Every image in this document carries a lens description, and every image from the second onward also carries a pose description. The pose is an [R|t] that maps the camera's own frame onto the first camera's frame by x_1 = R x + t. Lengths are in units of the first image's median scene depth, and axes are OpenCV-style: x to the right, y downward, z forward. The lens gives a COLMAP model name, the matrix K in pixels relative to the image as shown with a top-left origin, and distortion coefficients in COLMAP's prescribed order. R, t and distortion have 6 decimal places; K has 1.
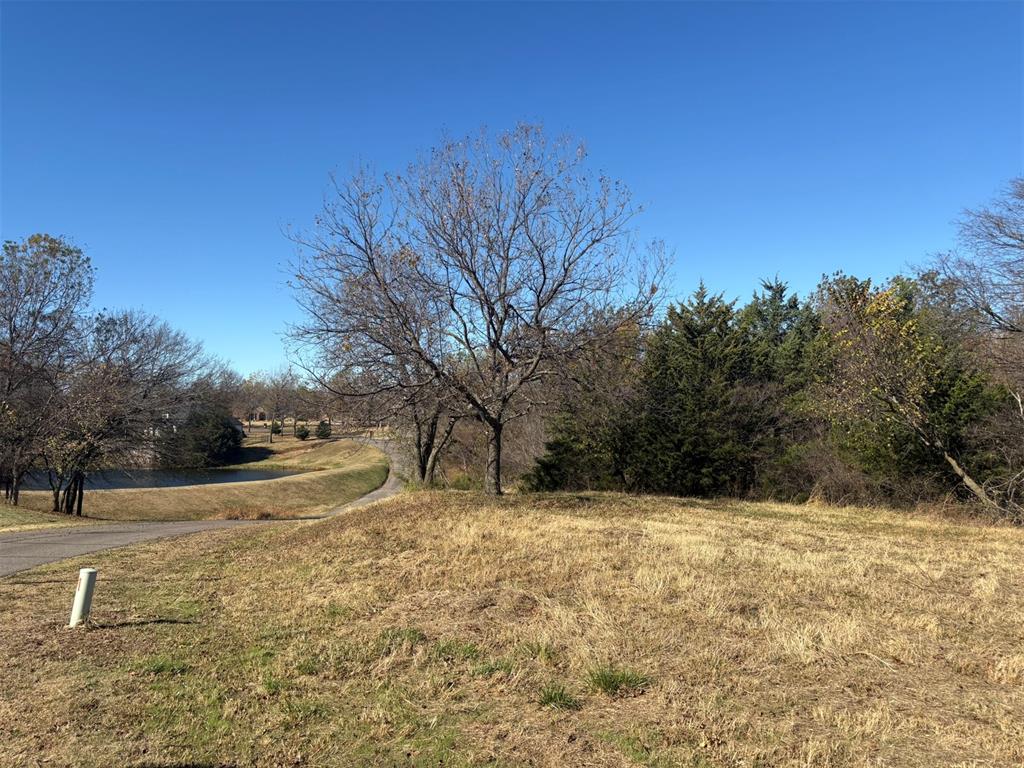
lens RADIAL K [[785.4, 0, 505.8], [0, 785.4, 381.6], [0, 0, 1]] dist [0.079149, -0.074954]
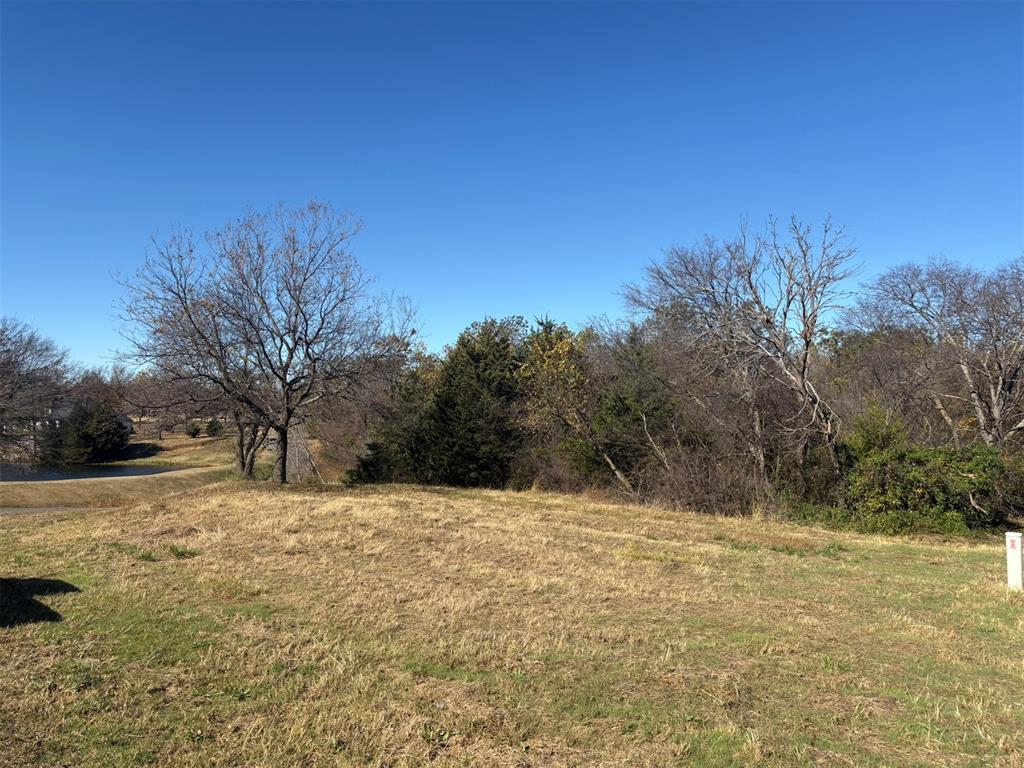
lens RADIAL K [[785.4, 0, 526.5], [0, 785.4, 361.1], [0, 0, 1]] dist [0.079149, -0.074954]
pose [[0.992659, 0.028206, 0.117611, 0.119325], [-0.025105, 0.999299, -0.027764, -0.016892], [-0.118311, 0.024607, 0.992672, -0.185075]]
